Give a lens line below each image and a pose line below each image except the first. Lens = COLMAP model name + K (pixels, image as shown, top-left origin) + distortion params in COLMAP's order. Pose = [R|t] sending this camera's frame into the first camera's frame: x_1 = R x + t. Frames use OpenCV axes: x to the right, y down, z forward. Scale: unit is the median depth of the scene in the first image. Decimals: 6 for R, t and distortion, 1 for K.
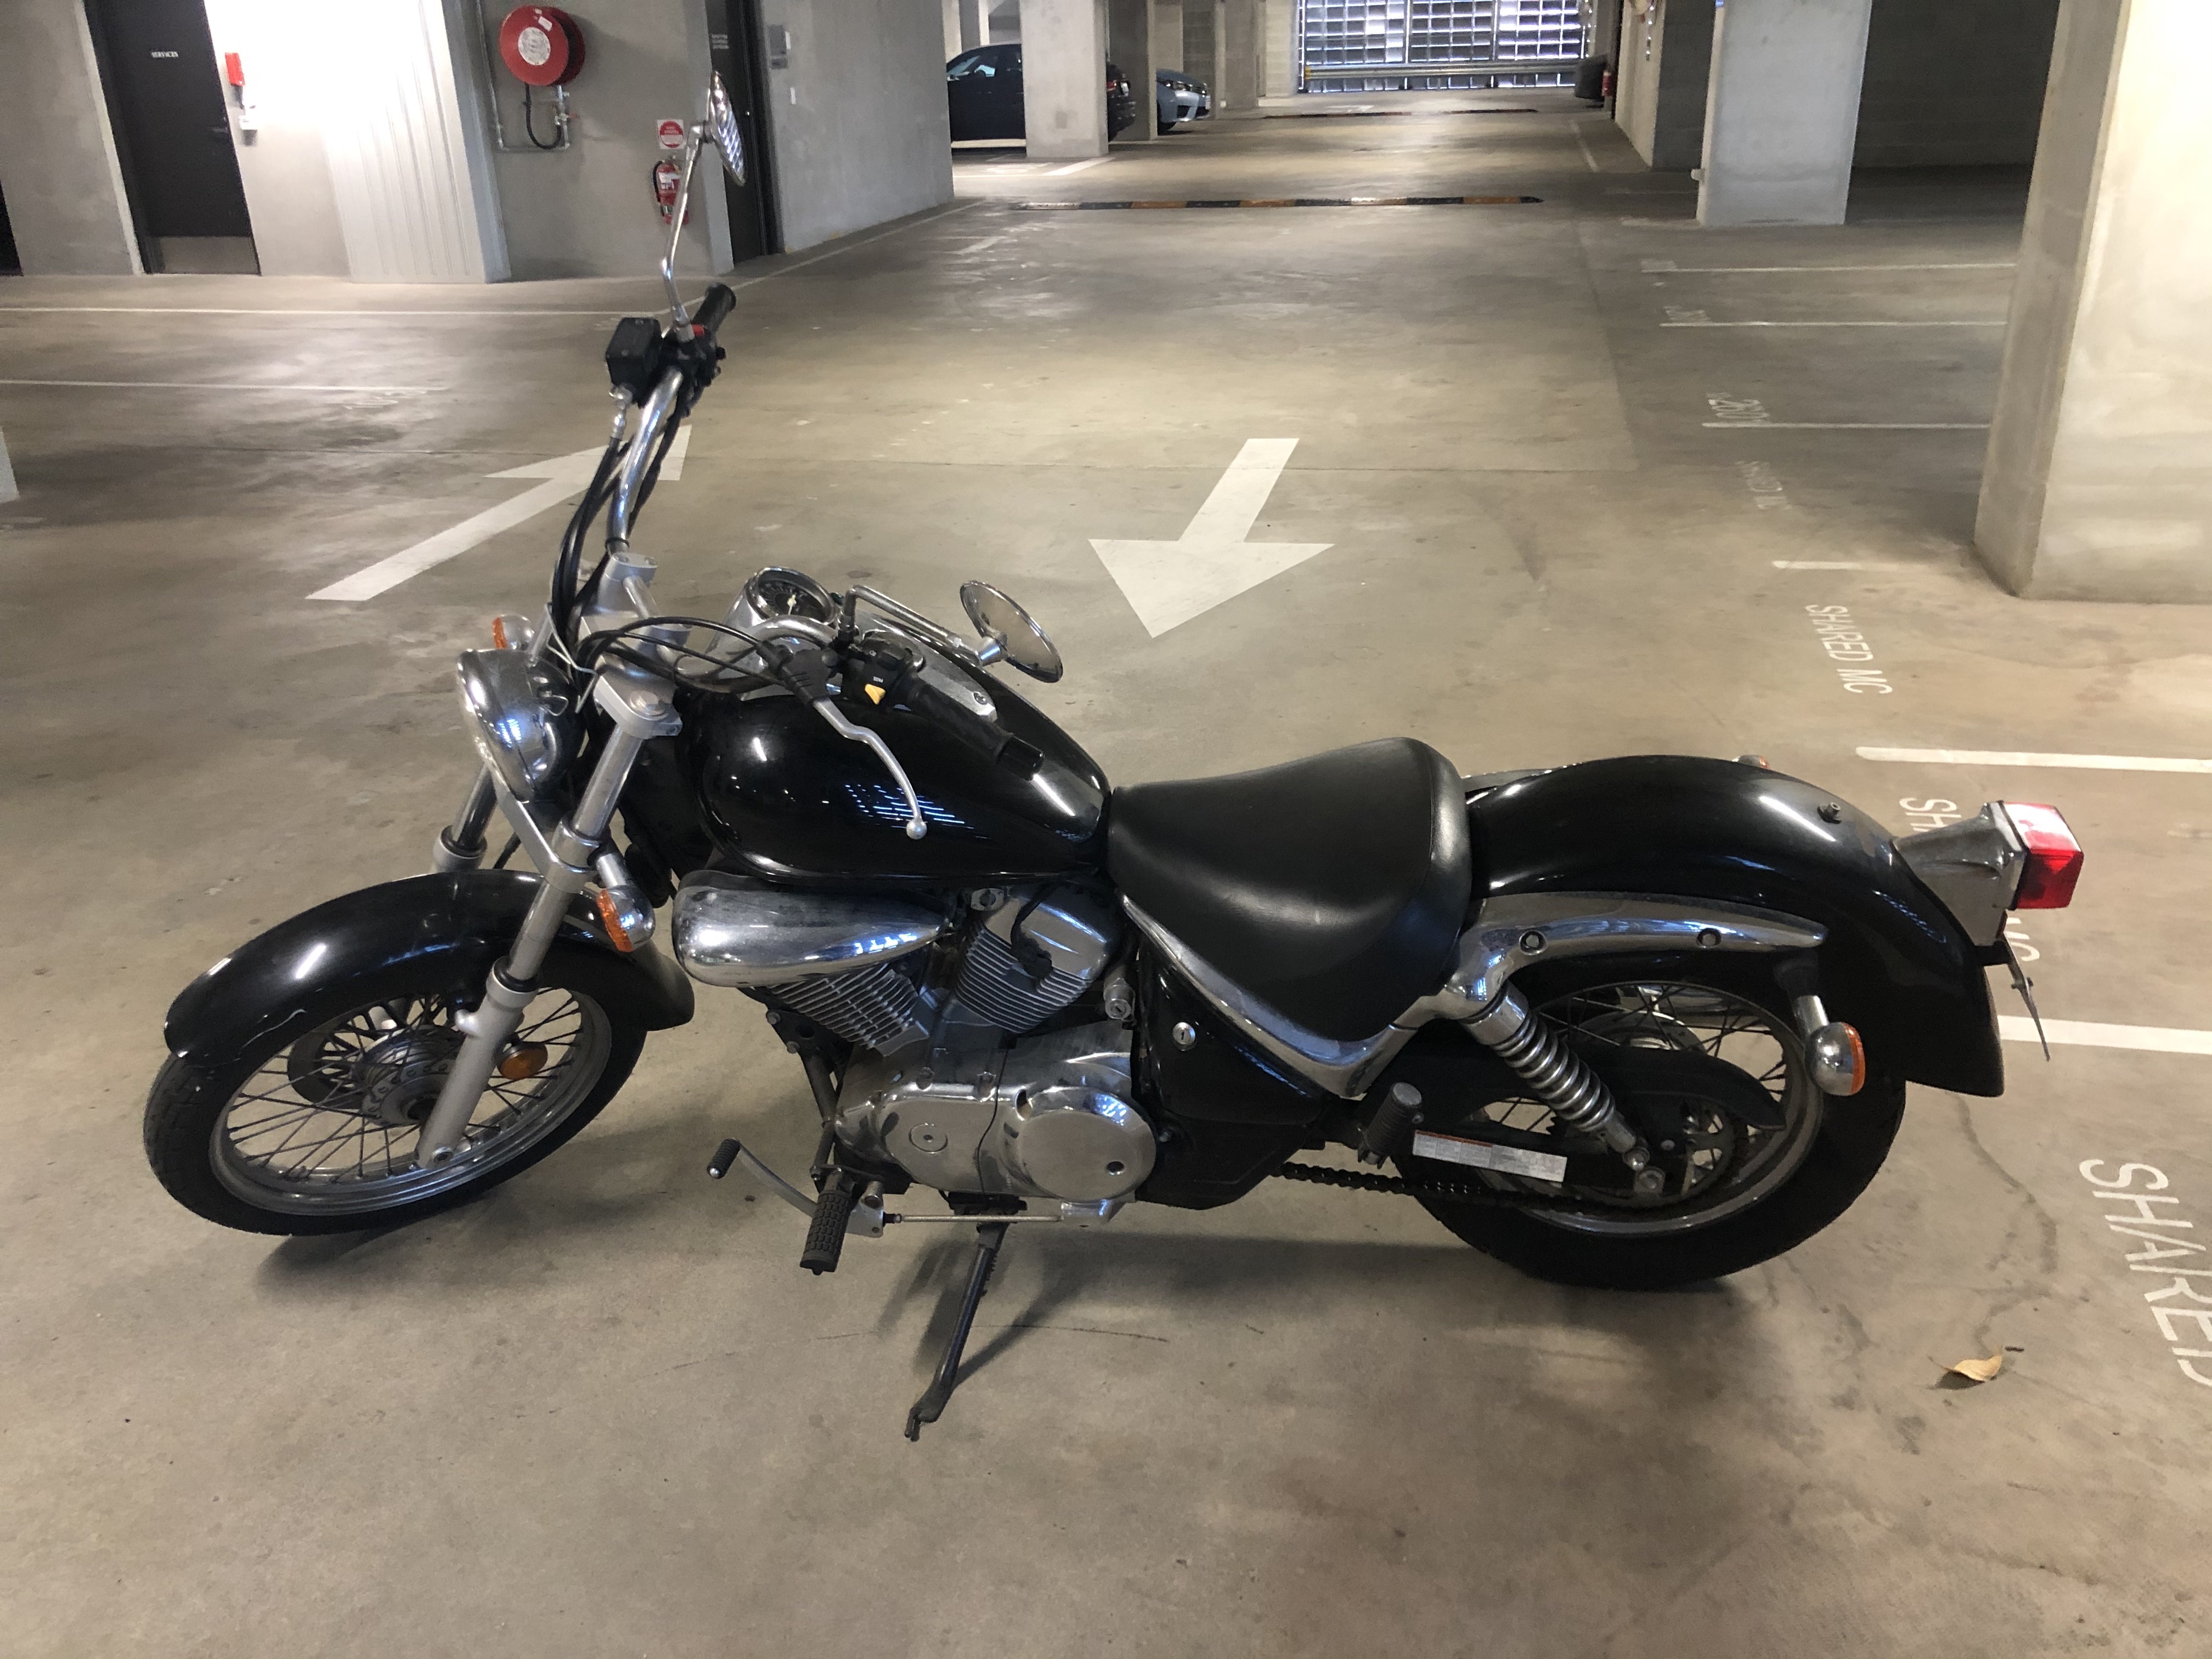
lens RADIAL K [[1786.7, 0, 1103.8], [0, 1786.7, 806.5], [0, 0, 1]] dist [0.019017, 0.005705]
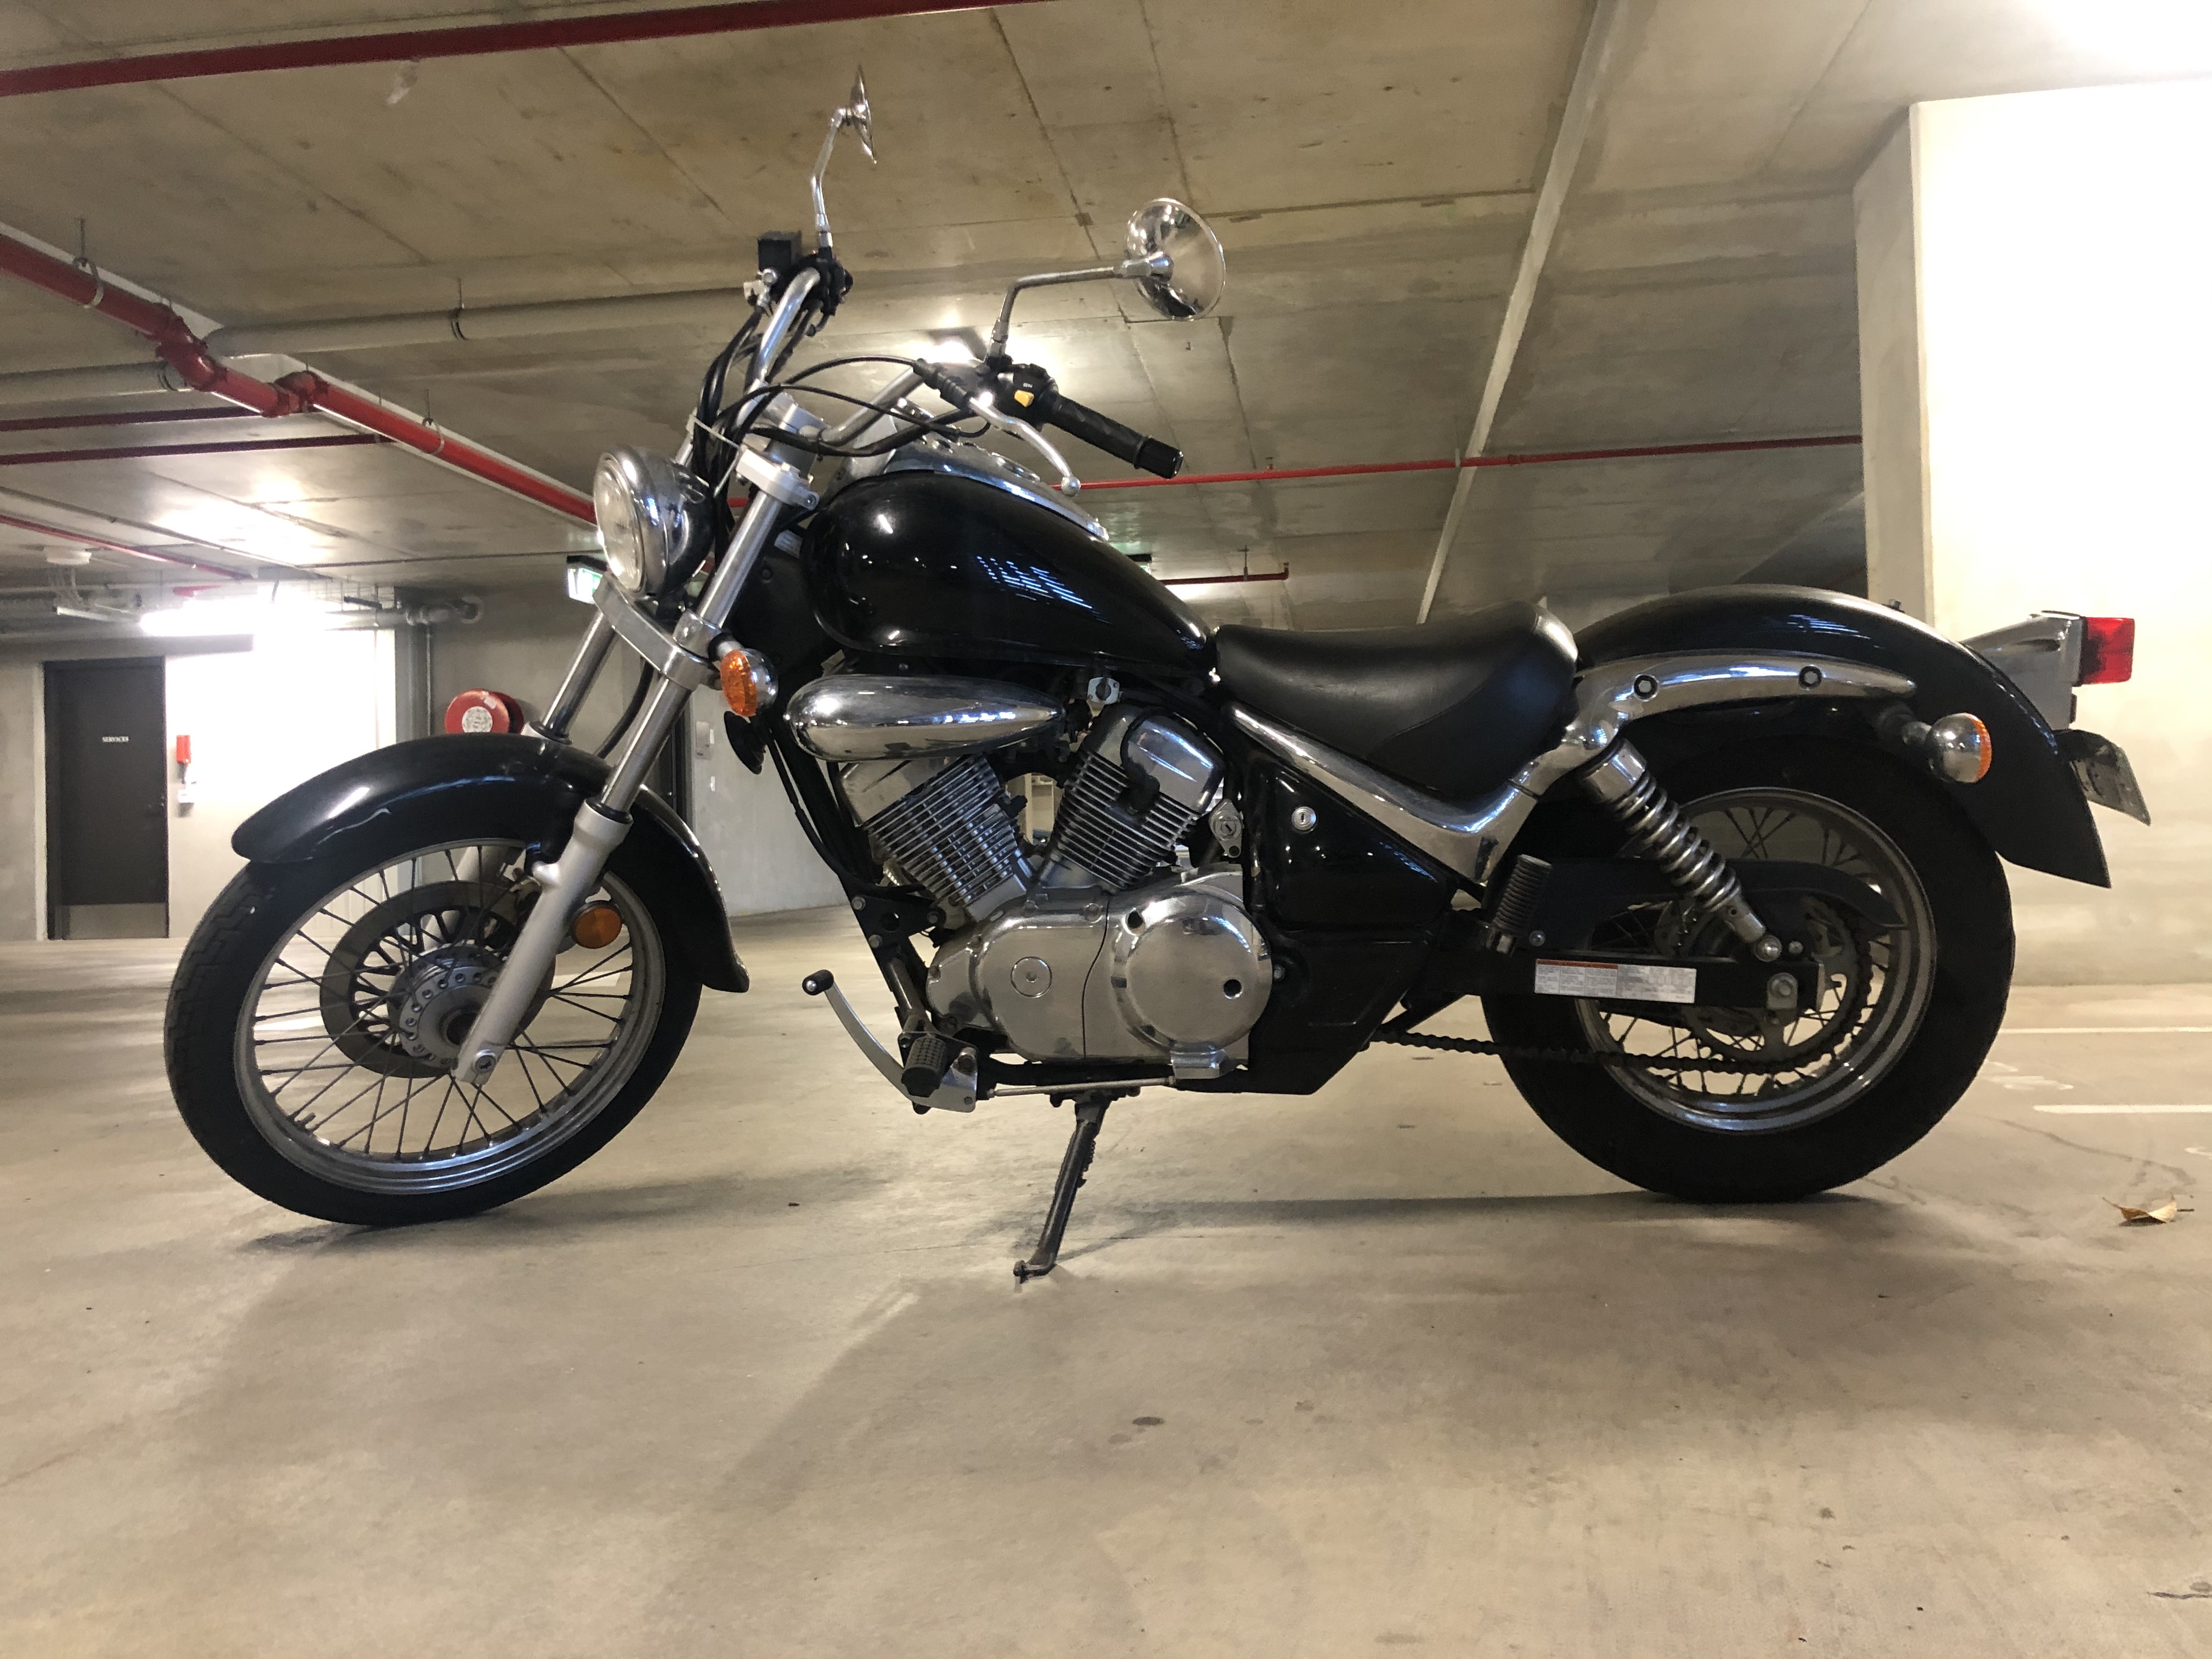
lens RADIAL K [[1786.7, 0, 1115.5], [0, 1786.7, 807.4], [0, 0, 1]] dist [0.019017, 0.005705]
pose [[0.997068, 0.005257, 0.076345, -0.128283], [0.026169, 0.914076, -0.404698, 0.492931], [-0.071912, 0.405509, 0.911258, 0.097609]]
